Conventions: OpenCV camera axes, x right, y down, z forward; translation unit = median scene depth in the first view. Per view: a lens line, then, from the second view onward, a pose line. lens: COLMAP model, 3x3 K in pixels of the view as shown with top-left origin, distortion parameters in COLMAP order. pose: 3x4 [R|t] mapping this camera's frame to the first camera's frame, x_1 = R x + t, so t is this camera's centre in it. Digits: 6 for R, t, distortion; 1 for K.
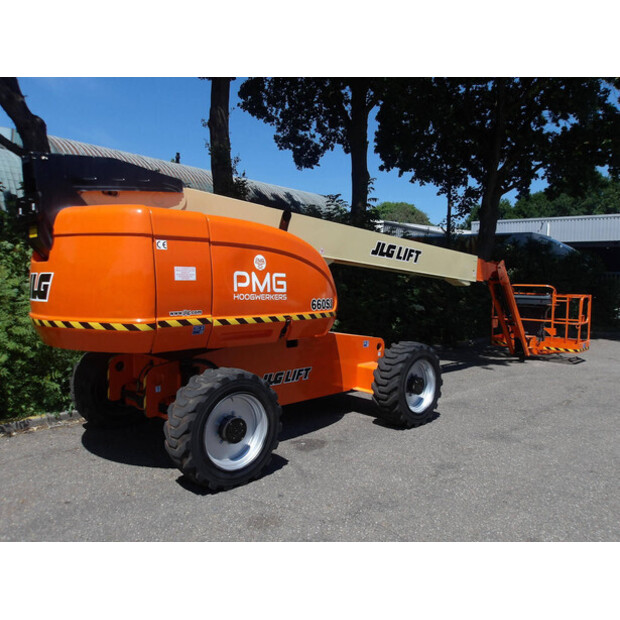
lens RADIAL K [[508.2, 0, 310.0], [0, 508.2, 310.0], [0, 0, 1]] dist [-0.006956, 0.011459]
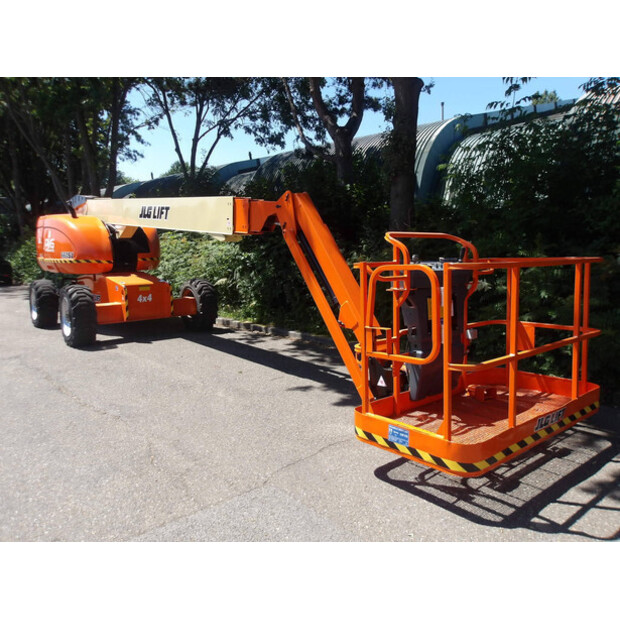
lens RADIAL K [[508.2, 0, 310.0], [0, 508.2, 310.0], [0, 0, 1]] dist [-0.006956, 0.011459]
pose [[-0.096832, 0.109051, -0.989309, 1.264386], [-0.048689, 0.992271, 0.114143, -0.049037], [0.994109, 0.059221, -0.090774, 1.487213]]
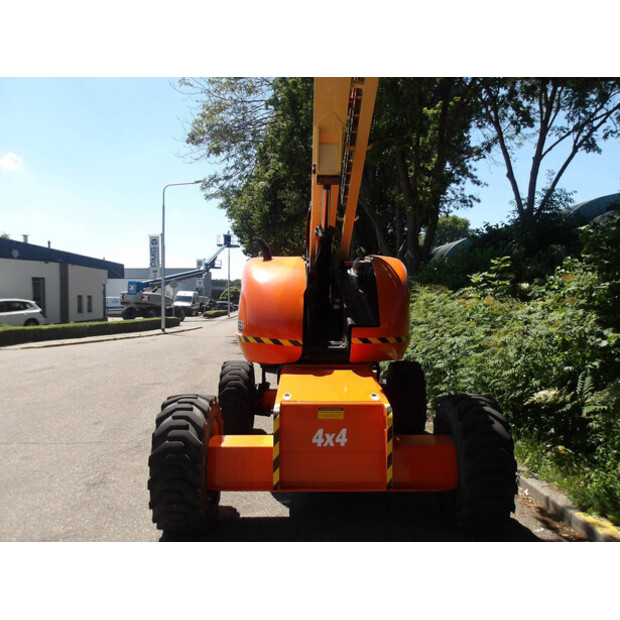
lens RADIAL K [[508.2, 0, 310.0], [0, 508.2, 310.0], [0, 0, 1]] dist [-0.006956, 0.011459]
pose [[-0.690051, -0.013297, -0.723638, 0.839829], [-0.061241, 0.997318, 0.040074, -0.058904], [0.721165, 0.071970, -0.689015, 1.391942]]
